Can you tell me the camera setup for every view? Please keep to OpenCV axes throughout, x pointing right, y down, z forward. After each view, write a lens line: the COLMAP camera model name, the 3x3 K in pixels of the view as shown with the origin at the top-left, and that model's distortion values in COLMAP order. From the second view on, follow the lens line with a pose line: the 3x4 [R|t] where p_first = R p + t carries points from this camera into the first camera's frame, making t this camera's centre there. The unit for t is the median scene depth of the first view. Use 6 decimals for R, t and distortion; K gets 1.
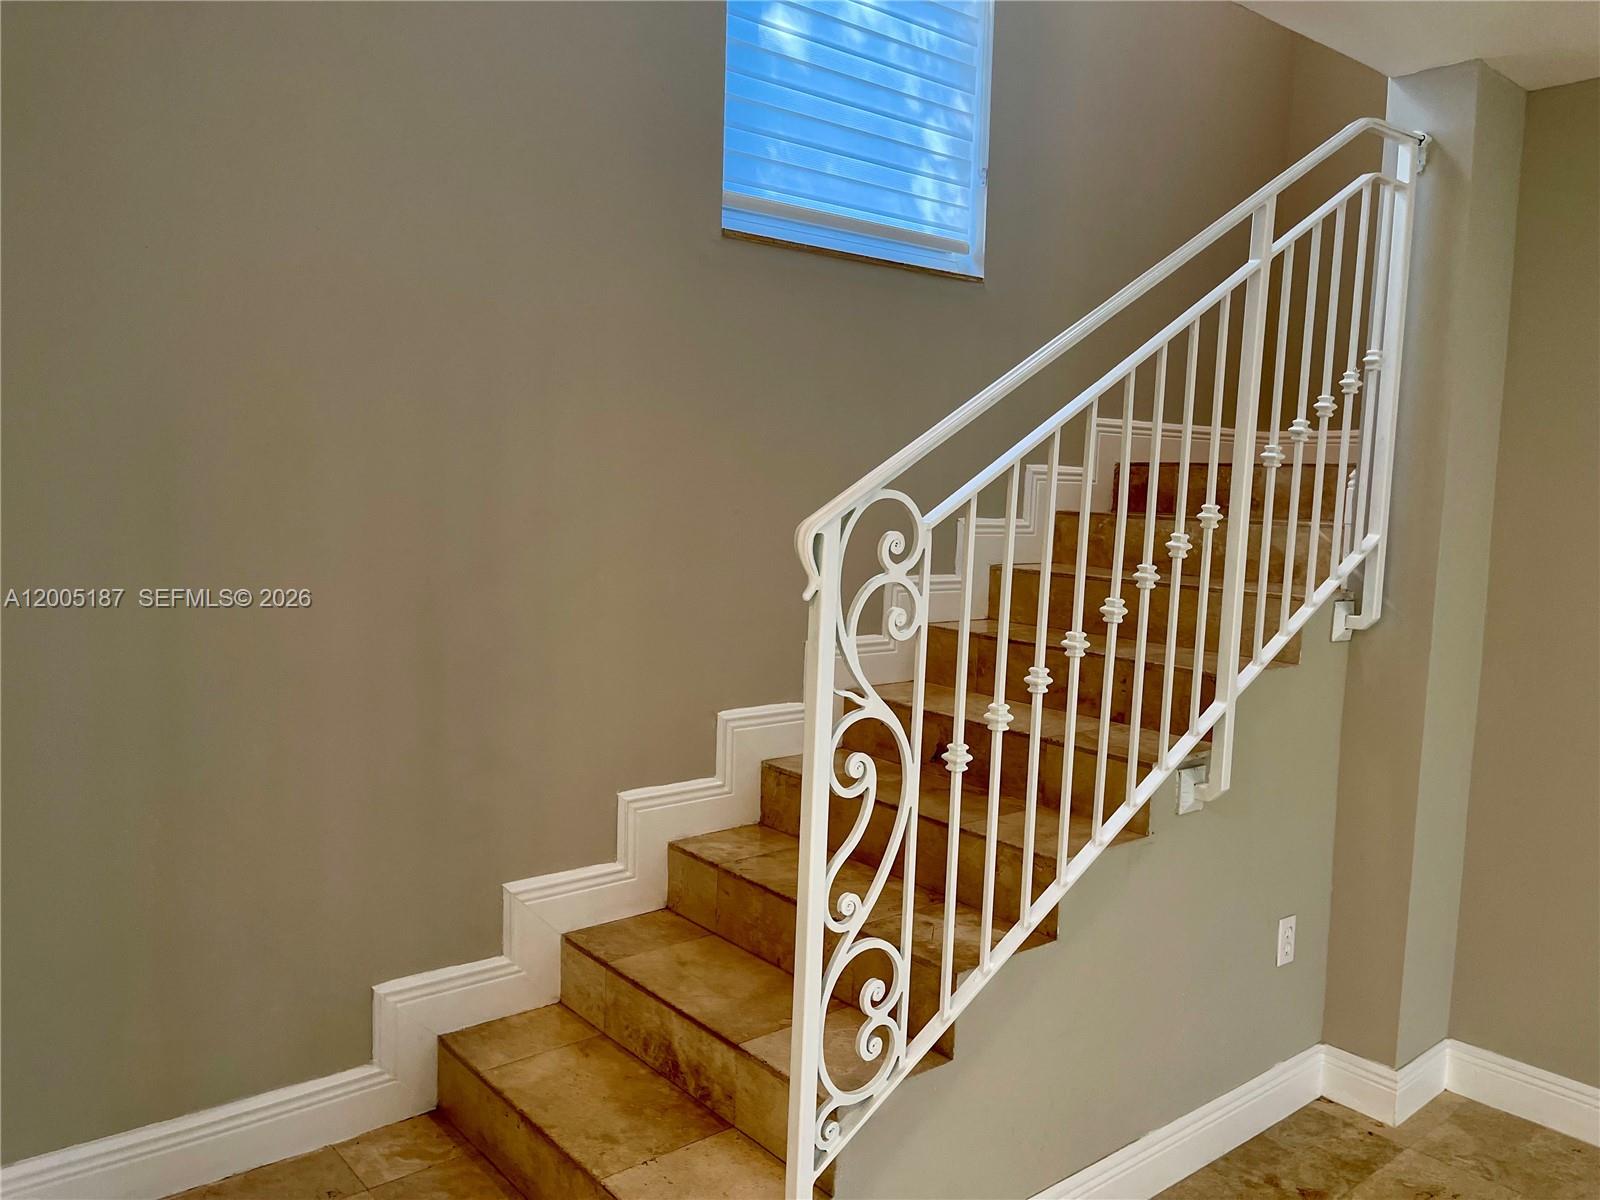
lens RADIAL K [[1224.2, 0, 800.0], [0, 1224.2, 600.0], [0, 0, 1]] dist [0.027385, 0.001358]
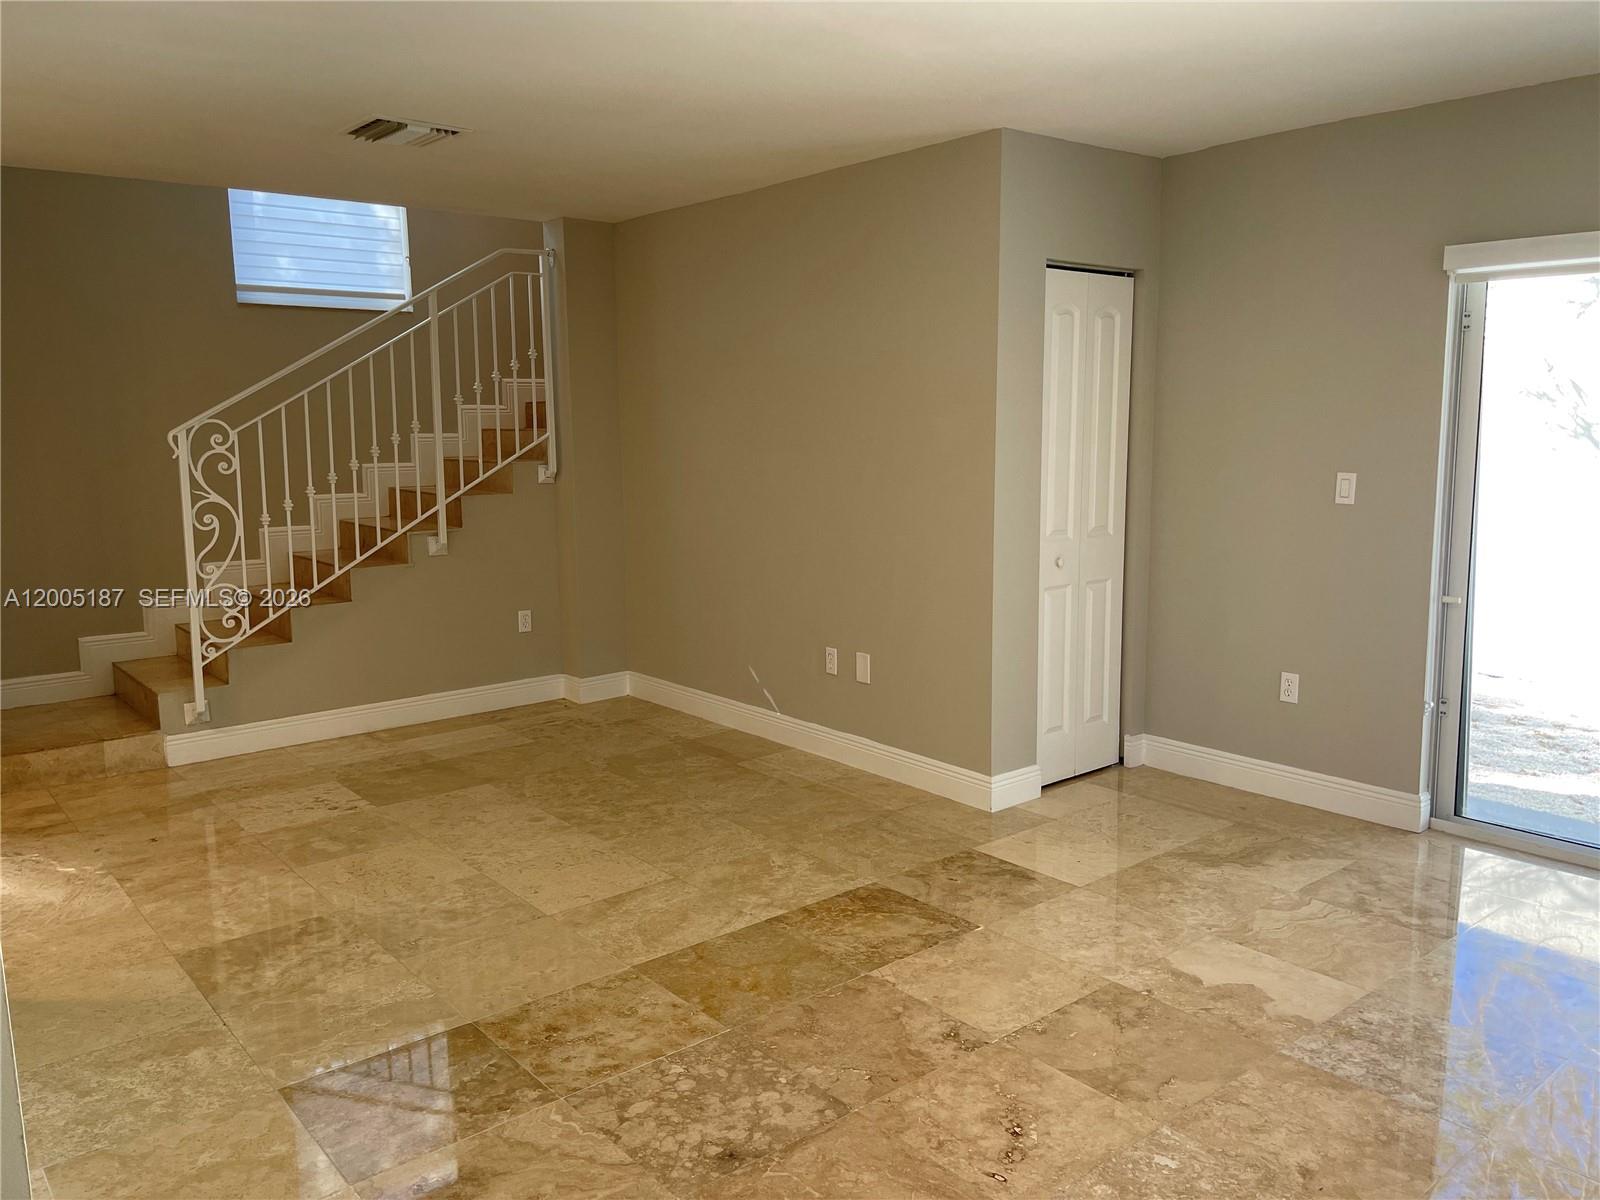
lens RADIAL K [[1212.5, 0, 803.3], [0, 1212.5, 579.6], [0, 0, 1]] dist [0.076101, -0.089034]
pose [[0.999303, -0.037319, -0.000772, 1.383672], [0.037319, 0.998429, 0.041806, 0.204245], [-0.000789, -0.041806, 0.999125, -1.791015]]
